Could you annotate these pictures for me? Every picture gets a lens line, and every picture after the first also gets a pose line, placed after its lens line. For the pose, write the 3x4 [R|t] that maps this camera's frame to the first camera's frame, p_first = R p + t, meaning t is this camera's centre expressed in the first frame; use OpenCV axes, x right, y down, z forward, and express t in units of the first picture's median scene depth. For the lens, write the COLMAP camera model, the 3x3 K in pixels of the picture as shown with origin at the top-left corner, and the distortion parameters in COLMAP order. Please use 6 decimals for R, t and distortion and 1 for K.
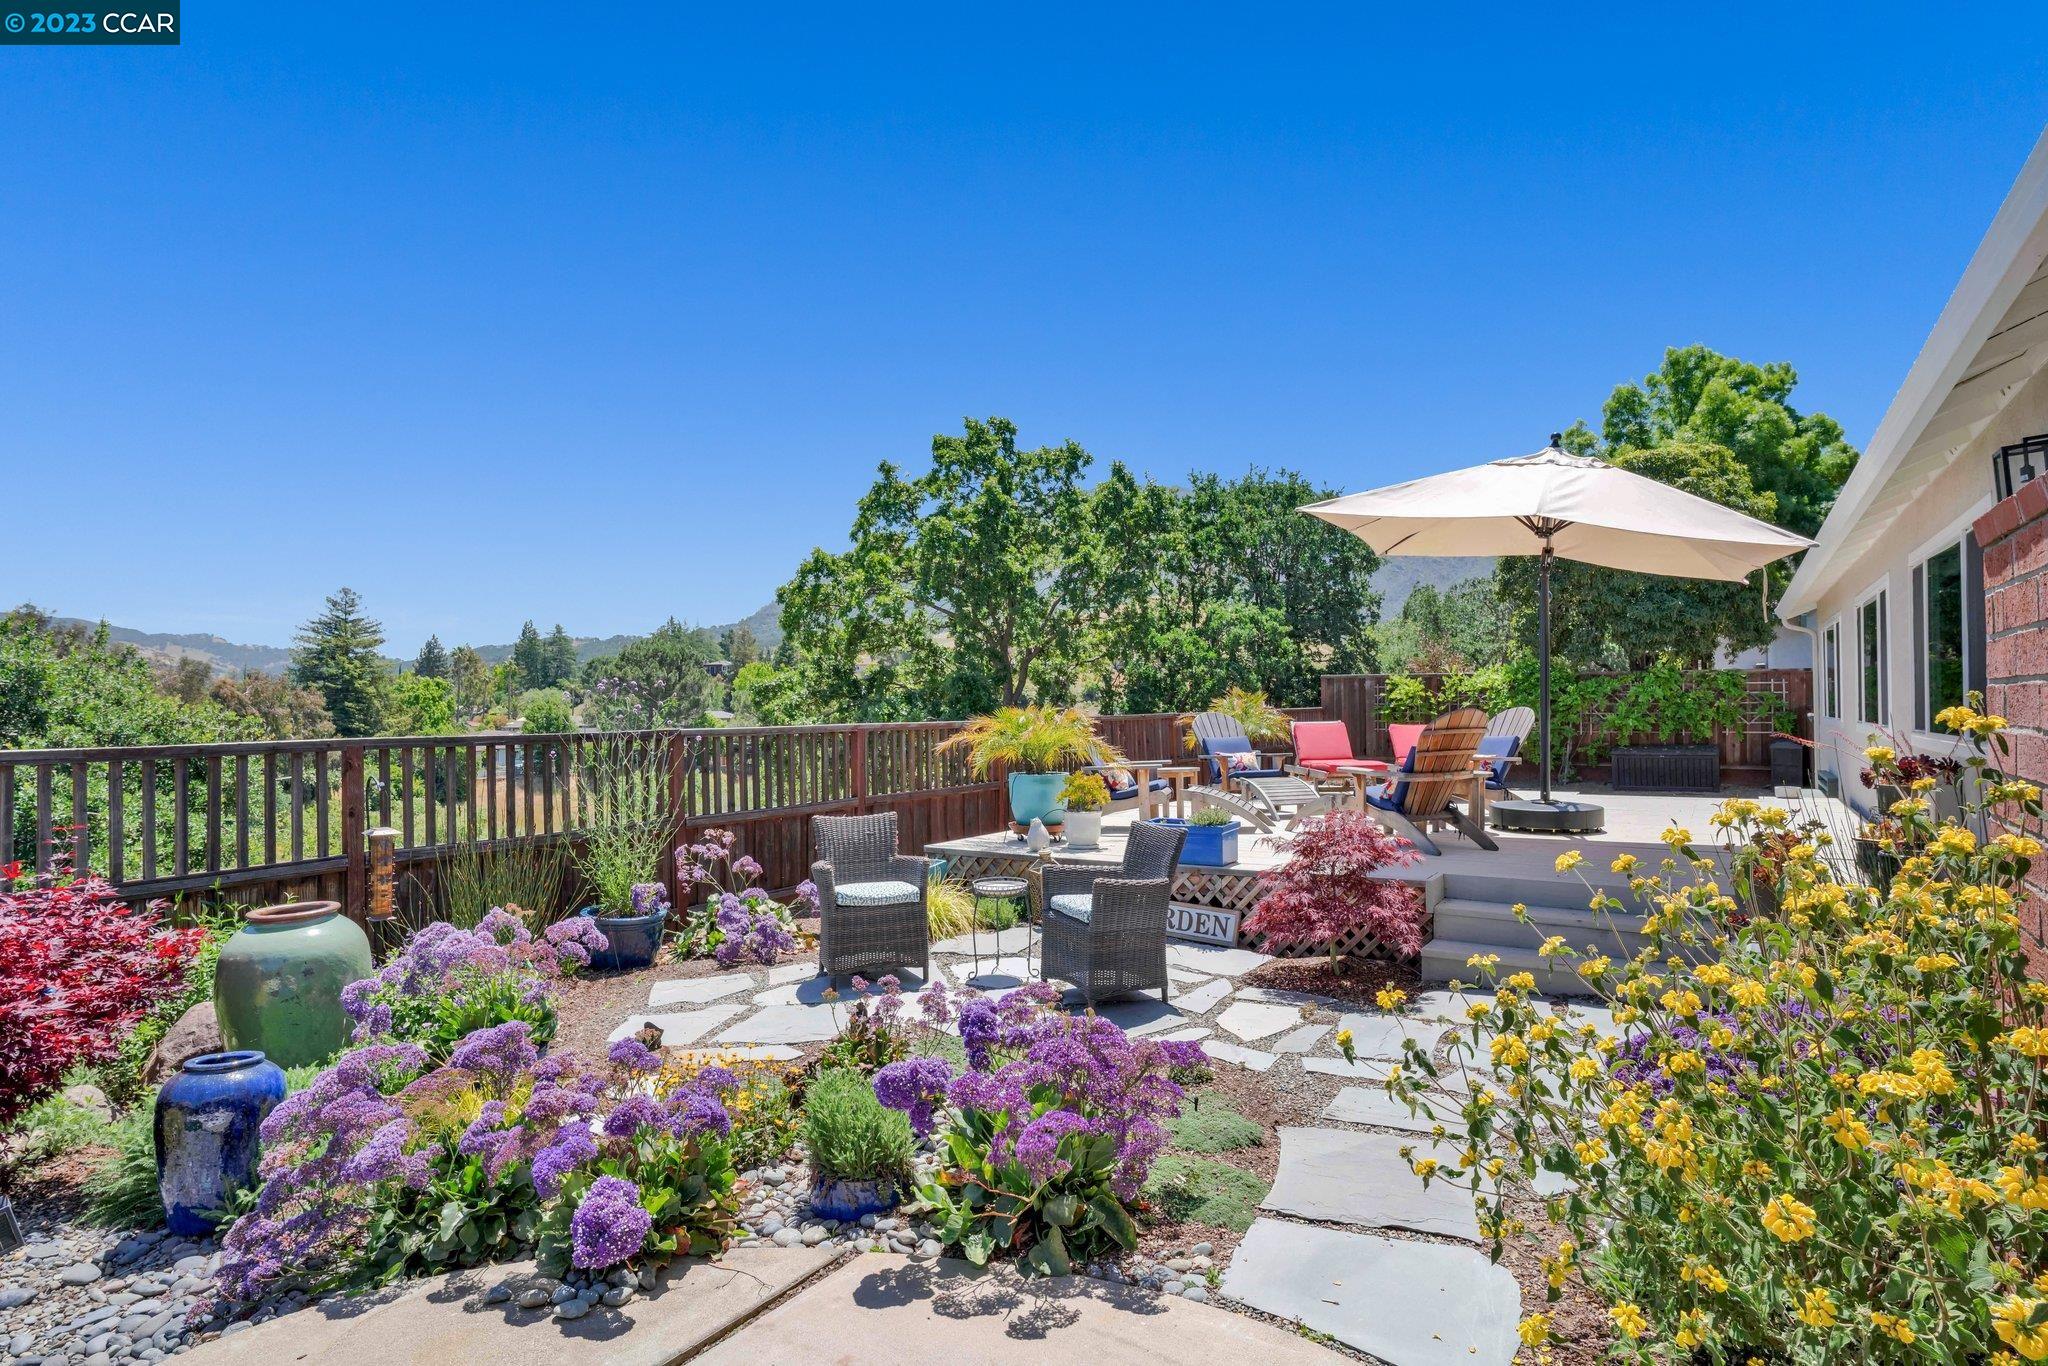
lens RADIAL K [[1087.5, 0, 1010.3], [0, 1087.5, 683.1], [0, 0, 1]] dist [-0.033338, 0.017454]
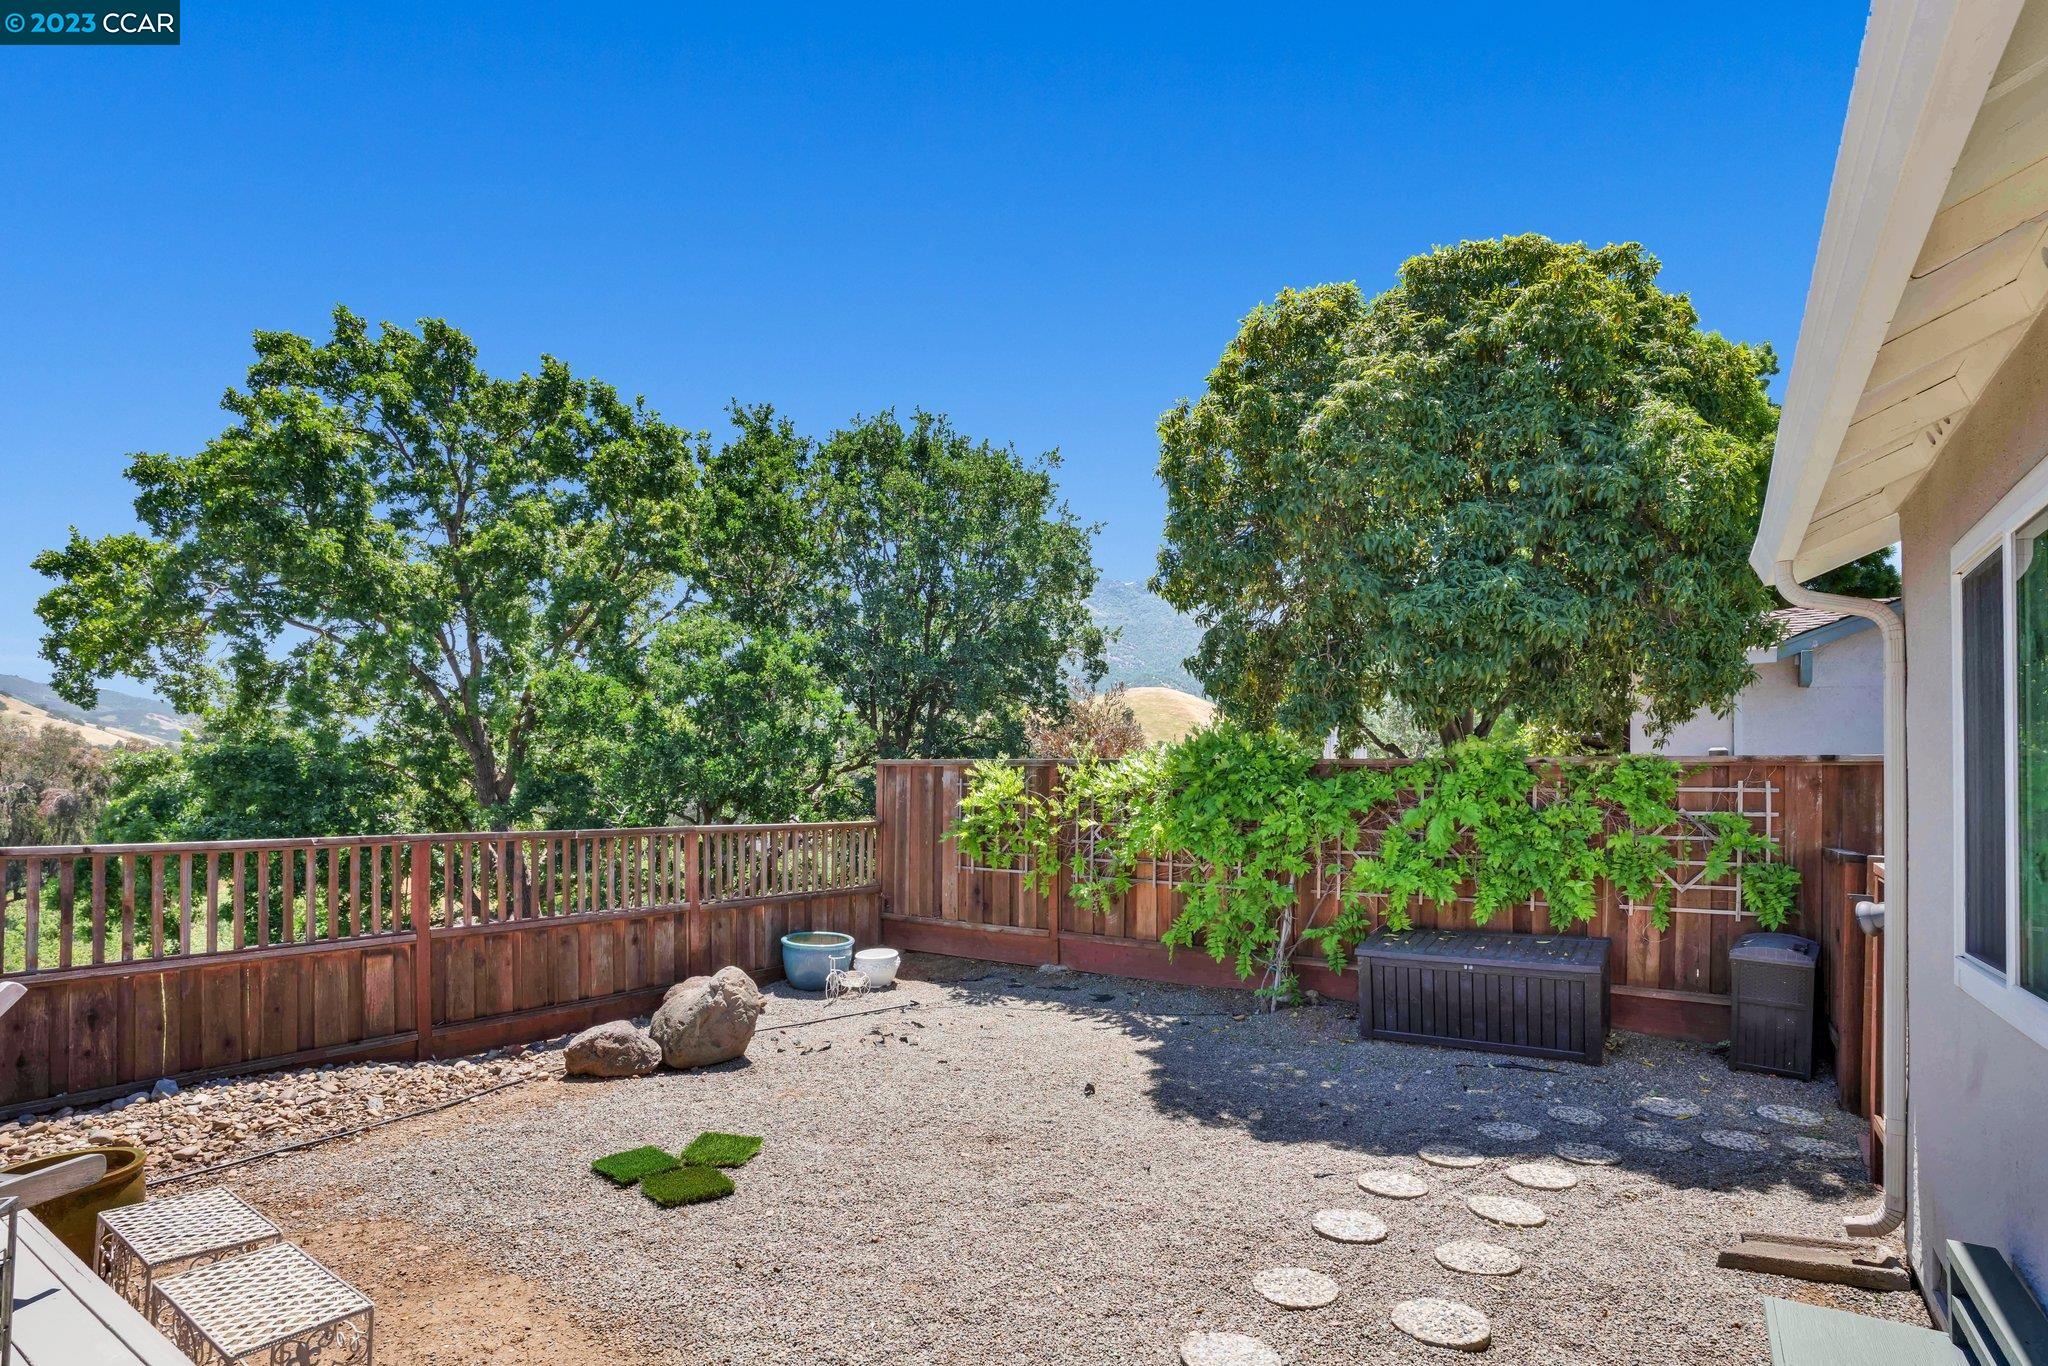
lens RADIAL K [[1007.3, 0, 1041.1], [0, 1007.3, 777.2], [0, 0, 1]] dist [-0.039094, 0.000706]
pose [[0.999896, 0.014013, -0.003301, 0.349352], [-0.013989, 0.999876, 0.007257, -0.003445], [0.003403, -0.007210, 0.999968, 0.490220]]
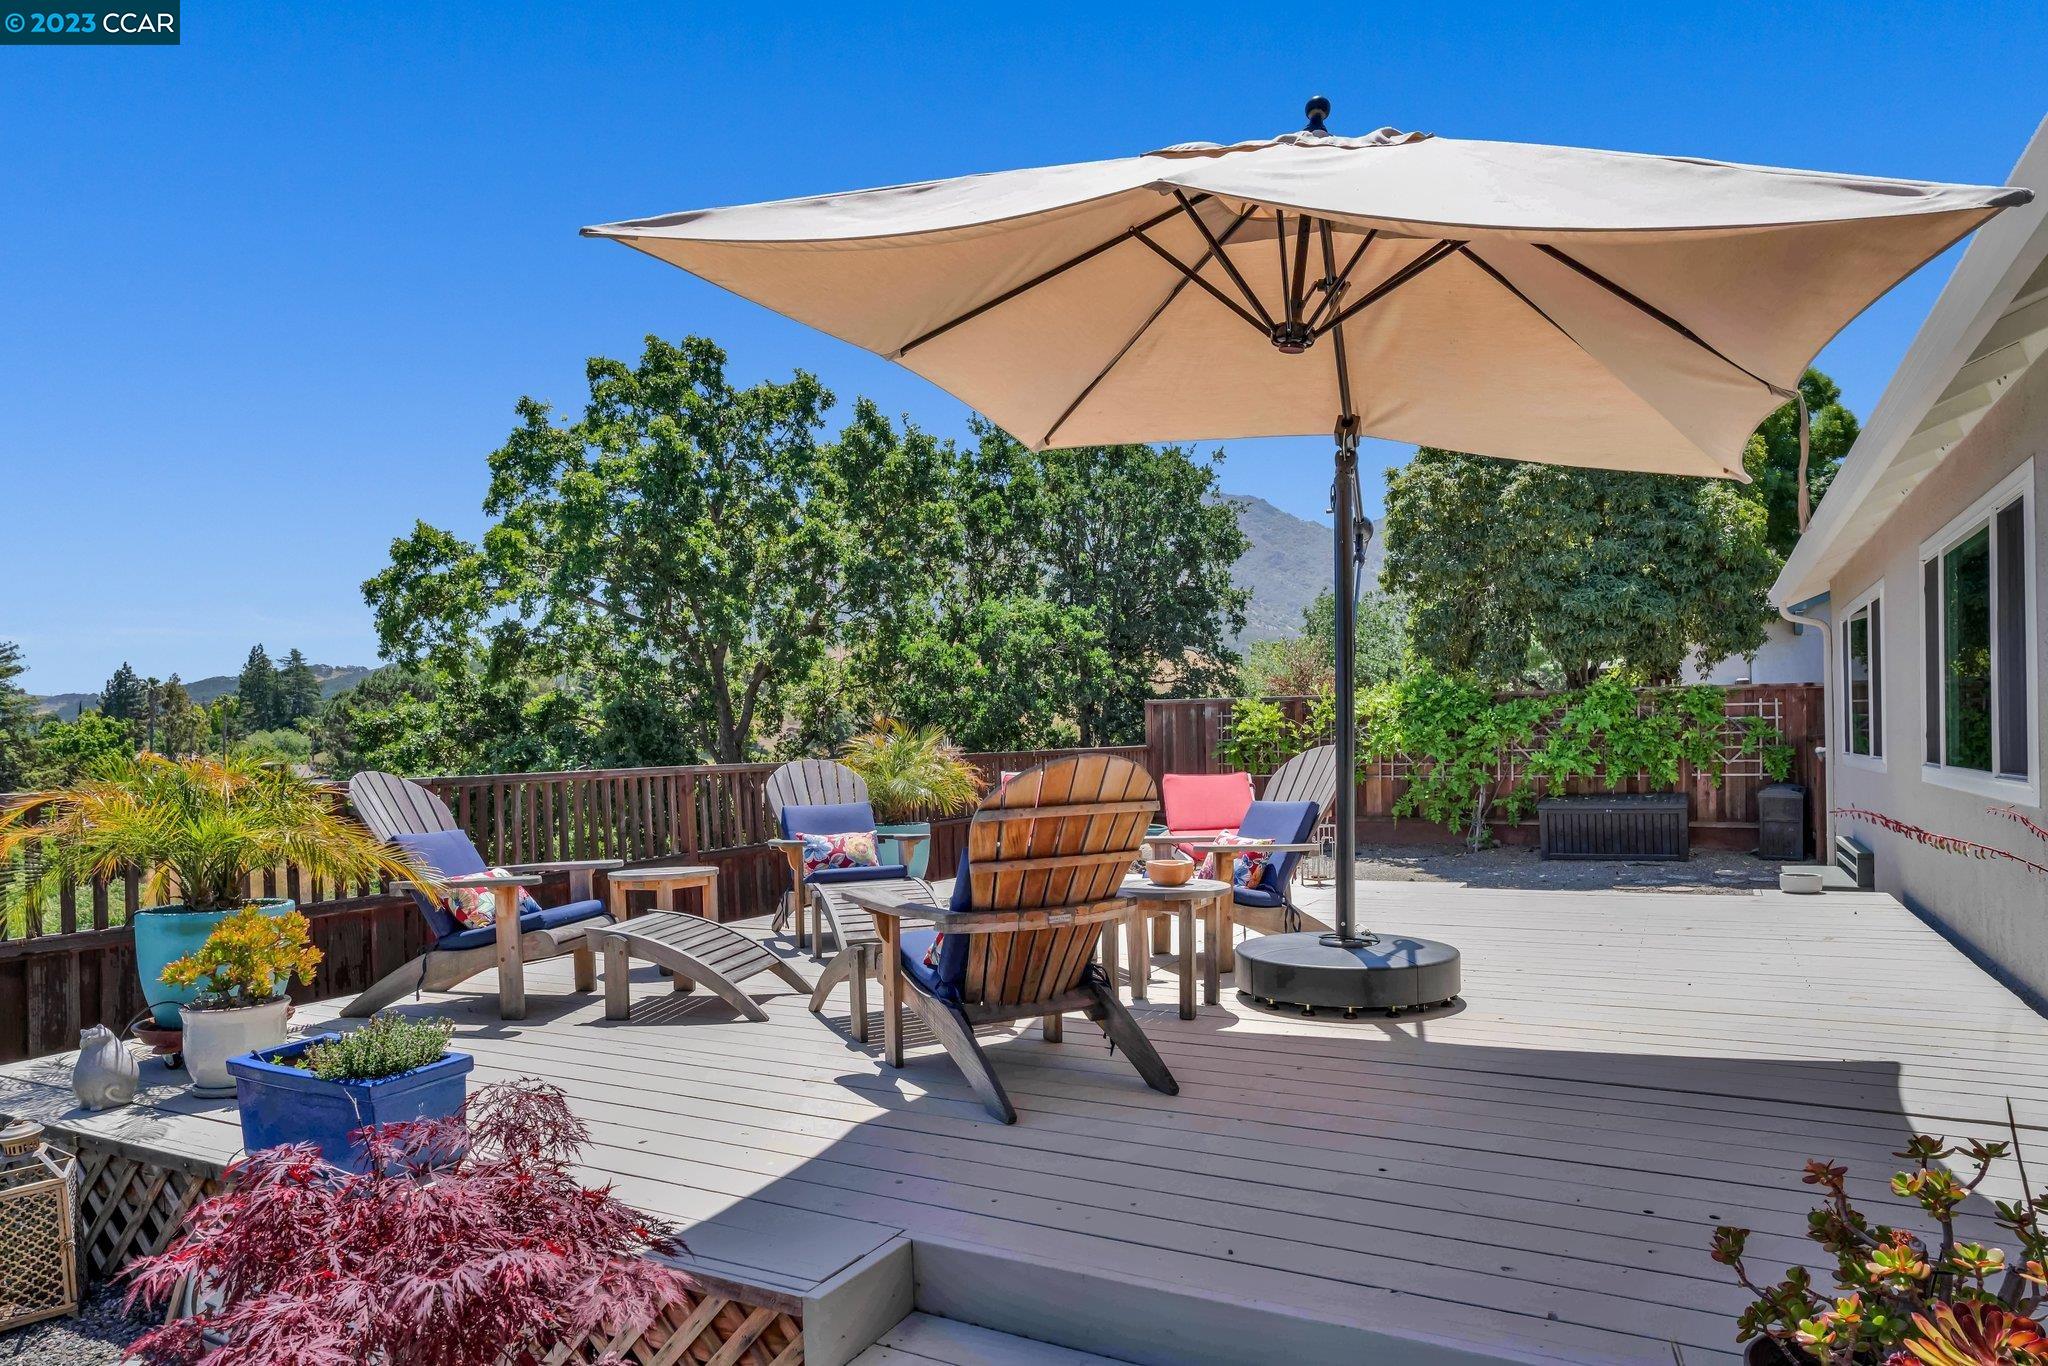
lens RADIAL K [[1284.0, 0, 973.6], [0, 1284.0, 736.1], [0, 0, 1]] dist [-0.009780, -0.003093]
pose [[0.997335, -0.010837, 0.072144, 0.107658], [0.009777, 0.999839, 0.015028, 0.002335], [-0.072296, -0.014283, 0.997281, 0.161259]]
